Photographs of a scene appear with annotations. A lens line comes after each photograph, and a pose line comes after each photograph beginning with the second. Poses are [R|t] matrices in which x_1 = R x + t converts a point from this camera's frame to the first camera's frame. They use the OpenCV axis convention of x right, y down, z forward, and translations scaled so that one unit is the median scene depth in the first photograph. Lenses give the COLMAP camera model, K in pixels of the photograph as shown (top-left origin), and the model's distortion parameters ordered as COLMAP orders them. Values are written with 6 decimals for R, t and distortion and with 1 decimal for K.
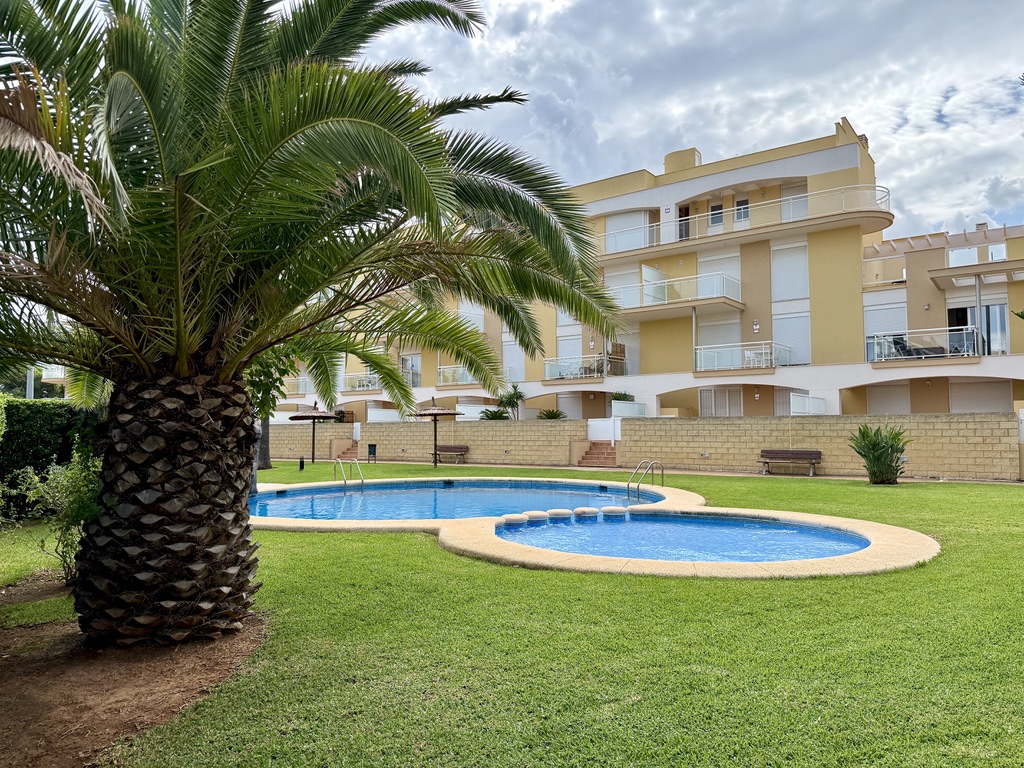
lens RADIAL K [[724.7, 0, 511.6], [0, 724.7, 385.1], [0, 0, 1]] dist [0.036725, -0.051718]
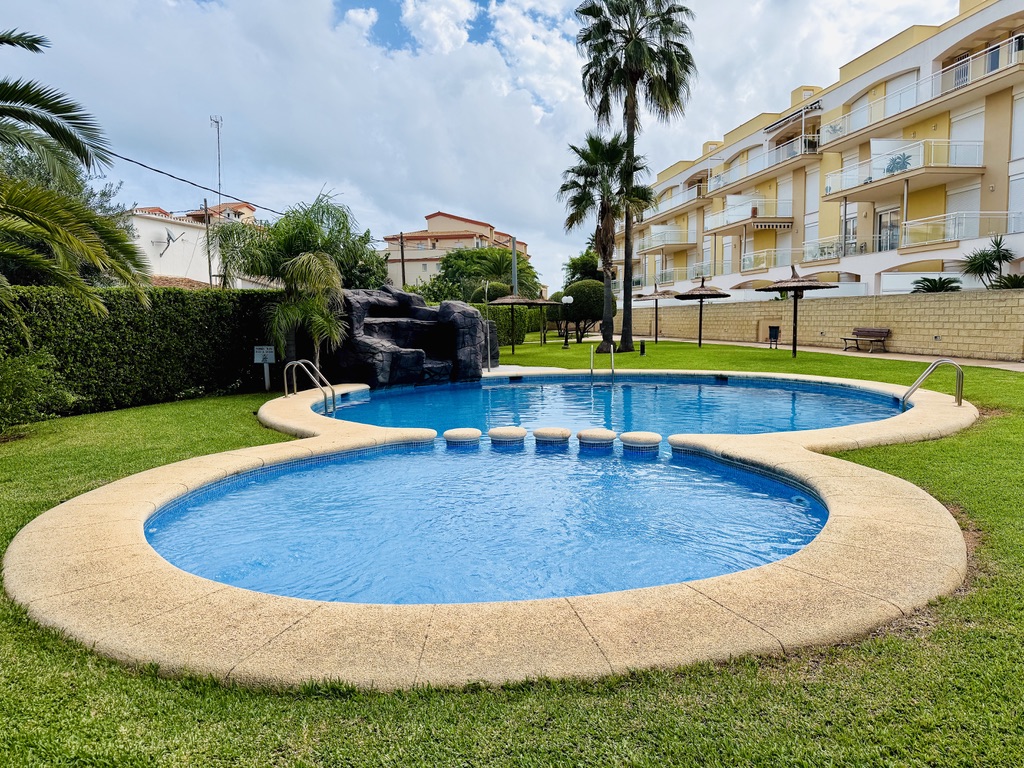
lens RADIAL K [[724.7, 0, 511.5], [0, 724.7, 384.0], [0, 0, 1]] dist [0.036725, -0.051718]
pose [[0.680447, 0.061879, -0.730180, 0.228447], [0.059204, 0.988529, 0.138945, 0.013356], [0.730402, -0.137775, 0.668978, 0.217139]]
